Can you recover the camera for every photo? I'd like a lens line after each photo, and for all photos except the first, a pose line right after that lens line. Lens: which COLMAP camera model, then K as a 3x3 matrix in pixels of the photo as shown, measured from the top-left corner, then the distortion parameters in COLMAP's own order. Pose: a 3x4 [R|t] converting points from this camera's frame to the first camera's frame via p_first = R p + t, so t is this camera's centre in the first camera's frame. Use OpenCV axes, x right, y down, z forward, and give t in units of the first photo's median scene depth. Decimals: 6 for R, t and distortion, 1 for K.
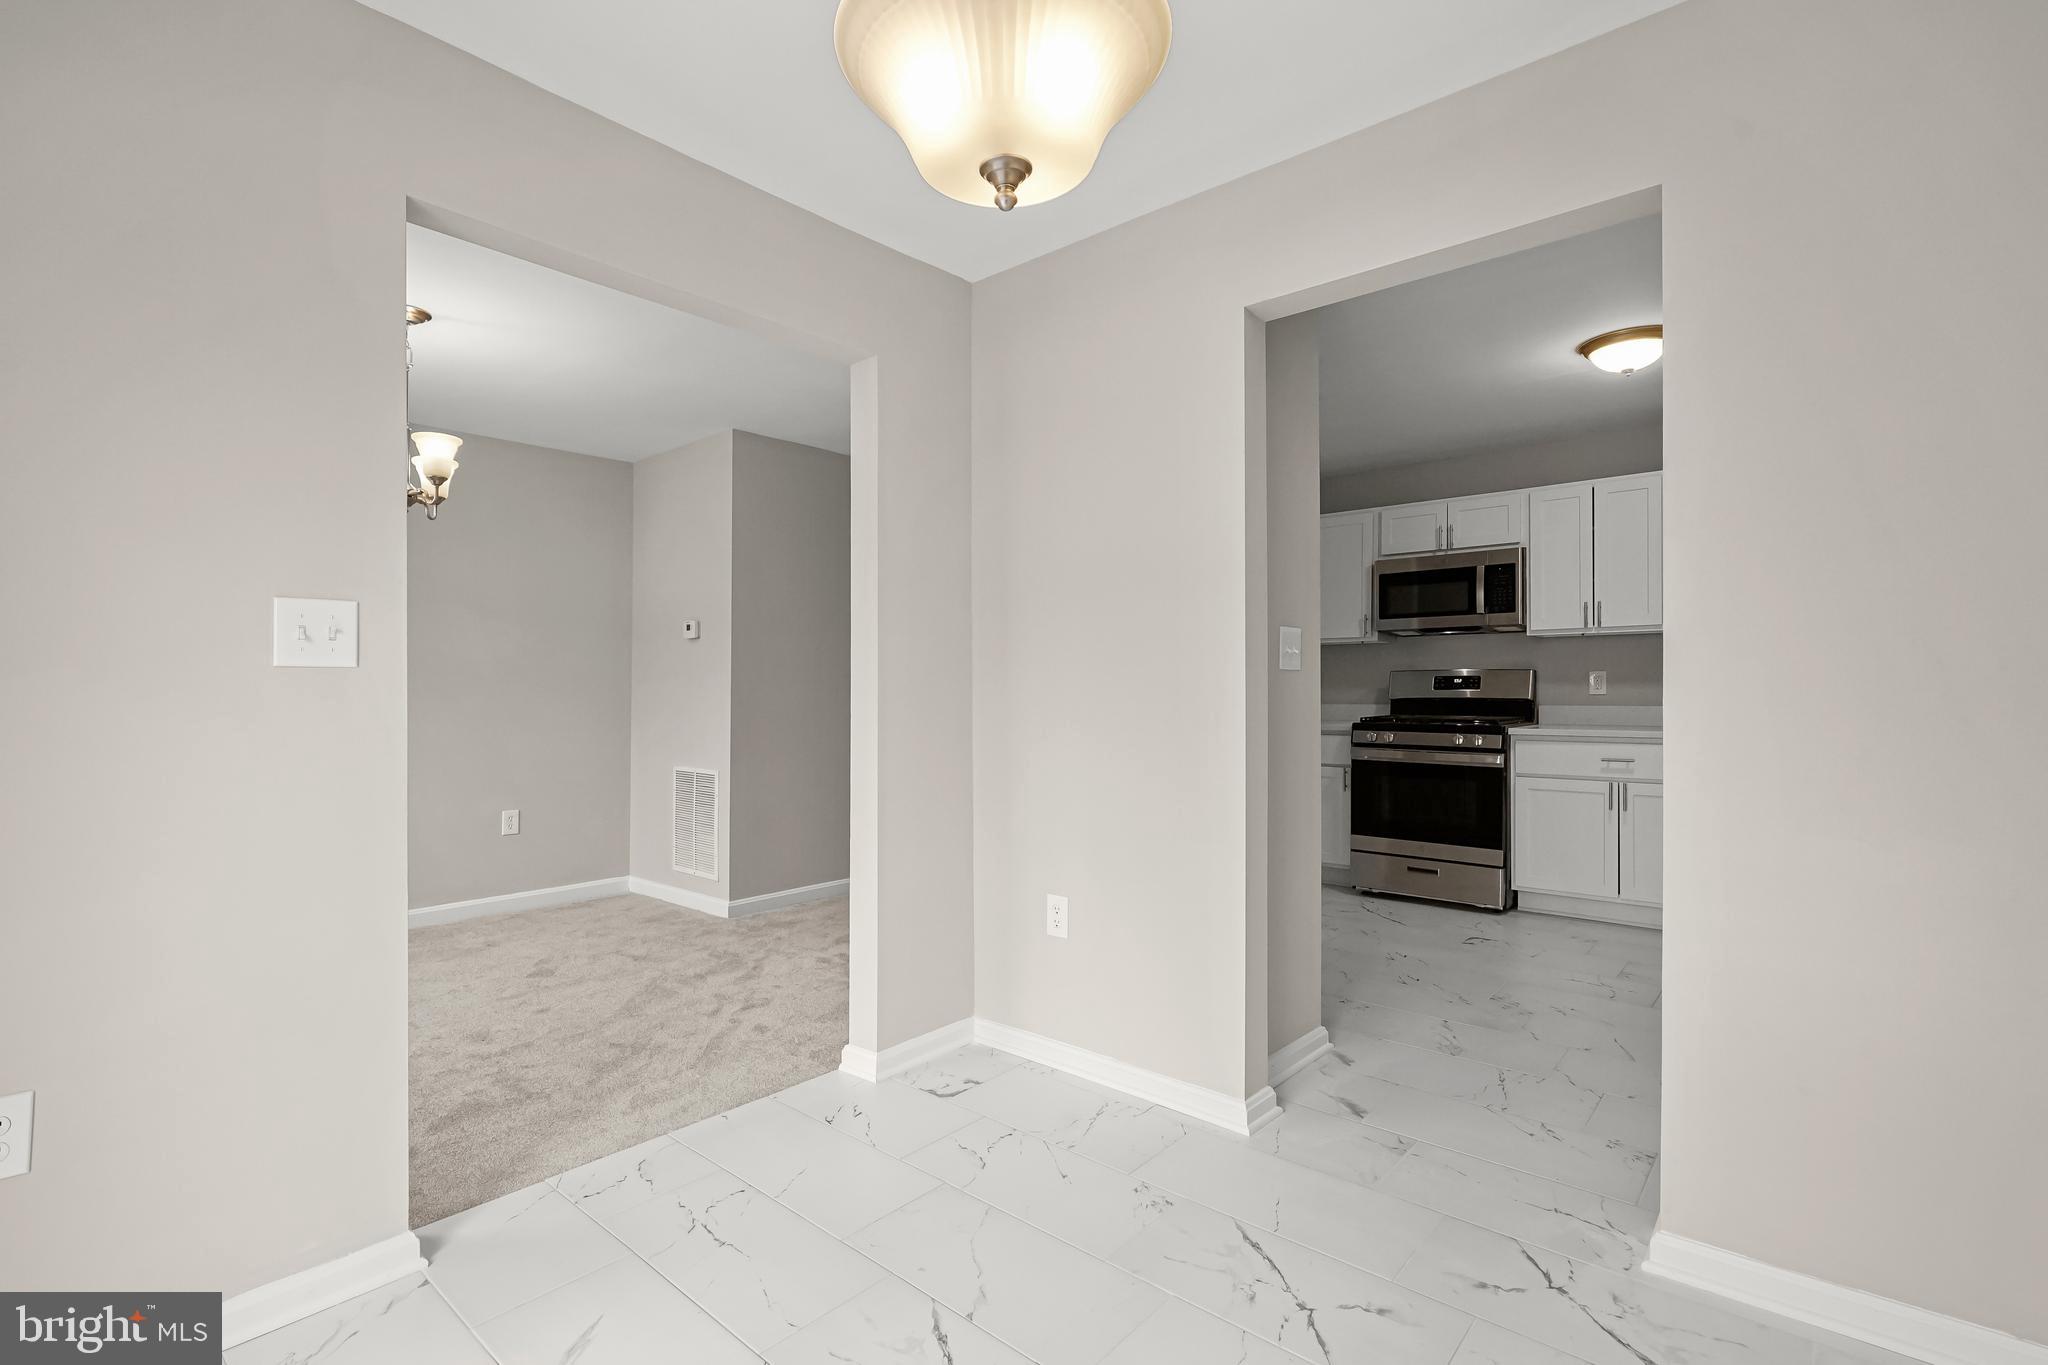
lens RADIAL K [[930.4, 0, 1023.5], [0, 930.4, 669.8], [0, 0, 1]] dist [-0.018440, 0.002686]
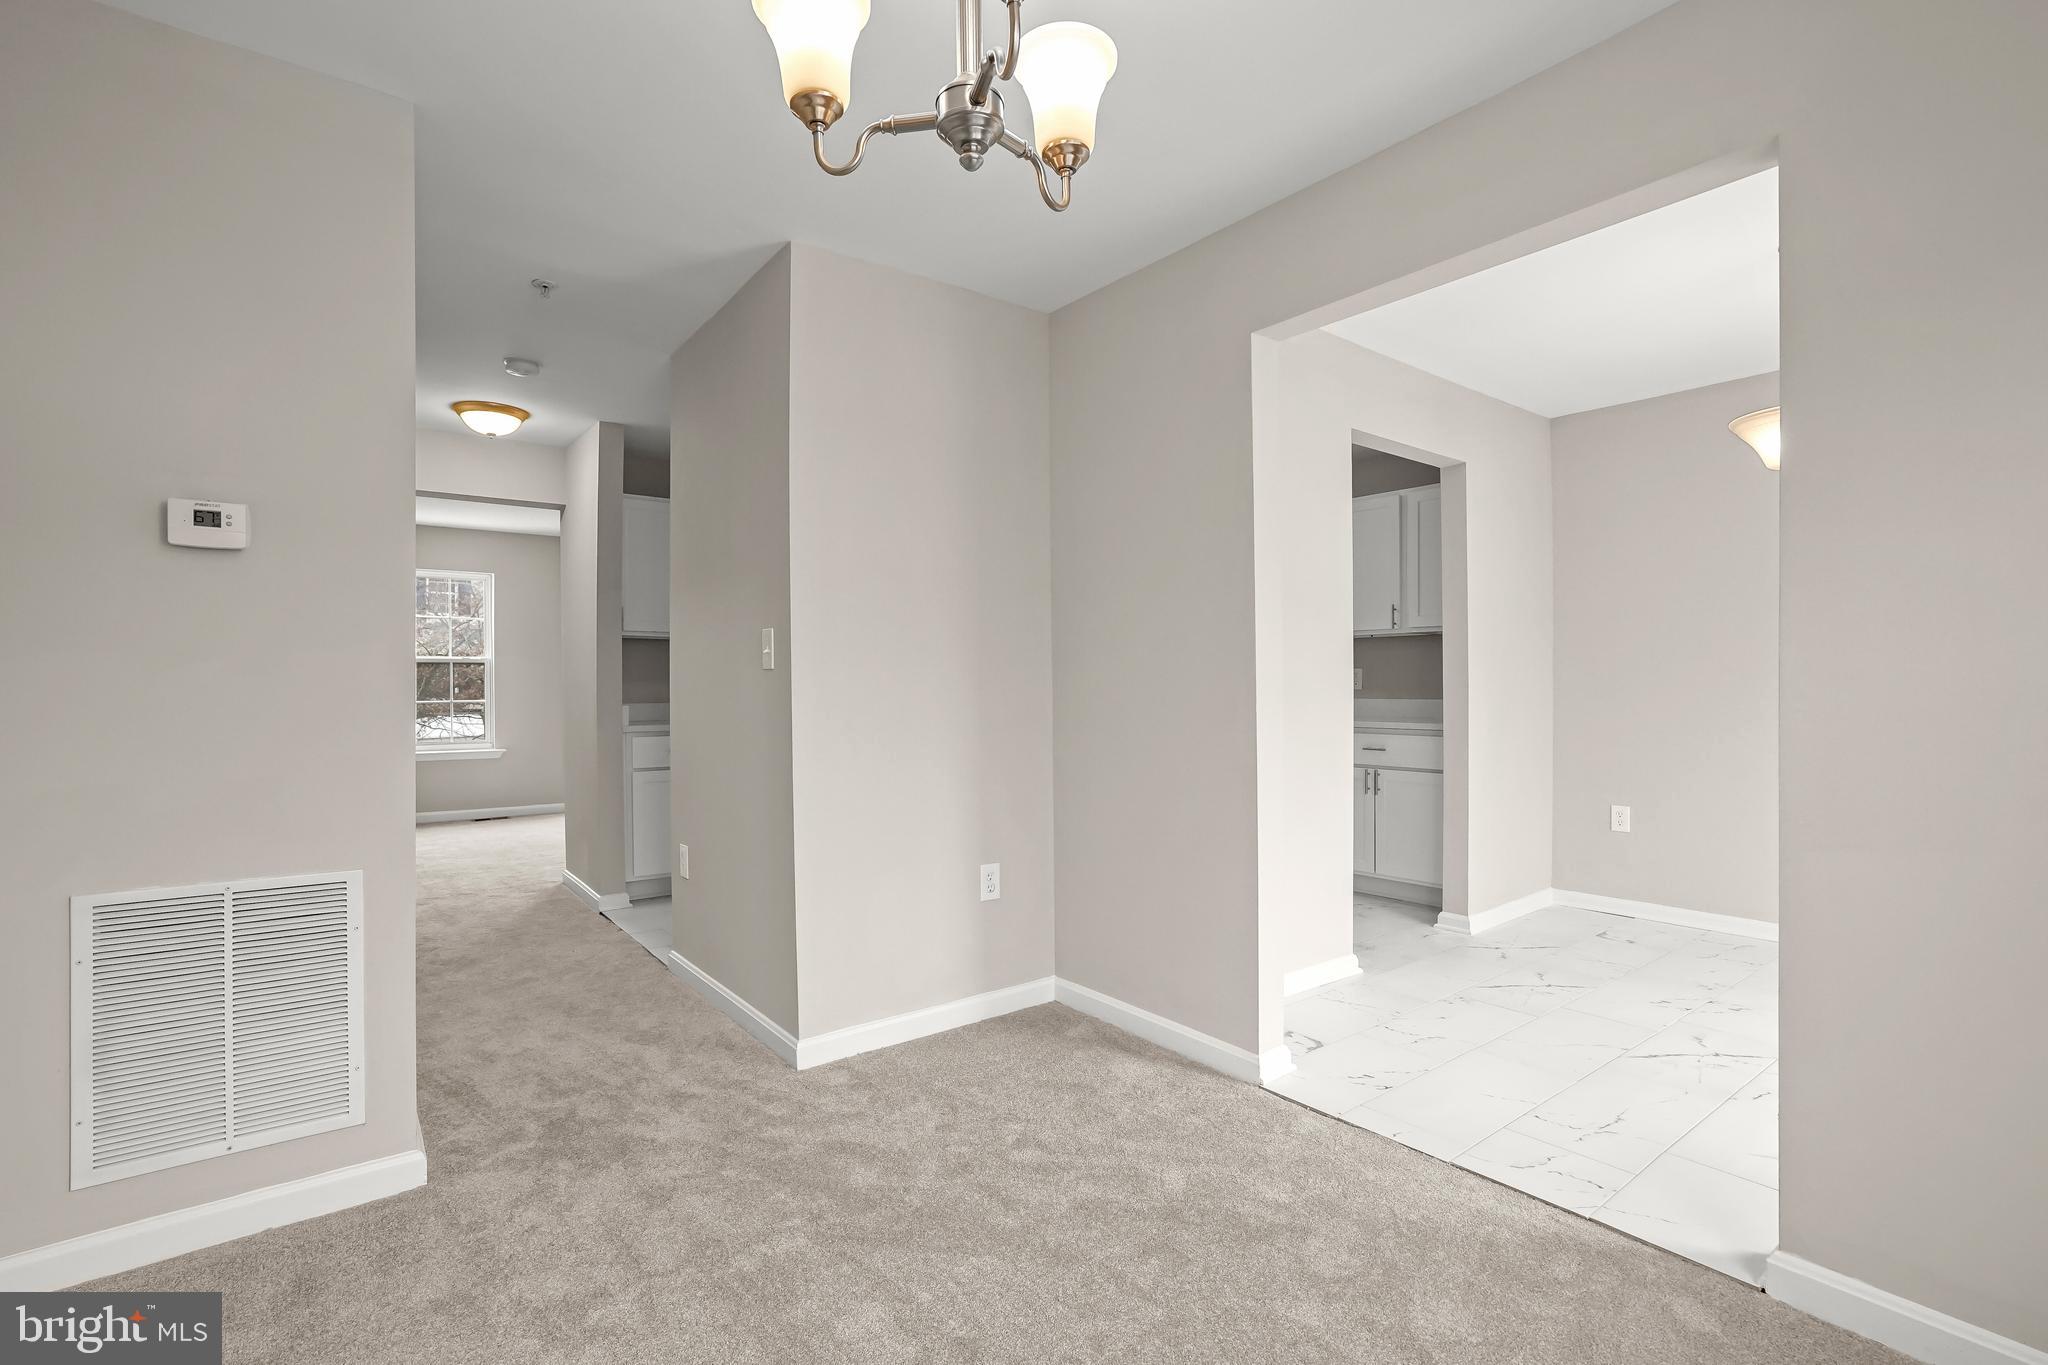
lens RADIAL K [[930.4, 0, 1020.4], [0, 930.4, 686.0], [0, 0, 1]] dist [-0.018440, 0.002686]
pose [[0.209628, 0.002824, 0.977777, -0.666362], [-0.018415, 0.999830, 0.001060, 0.016725], [-0.977608, -0.018228, 0.209644, 0.596152]]
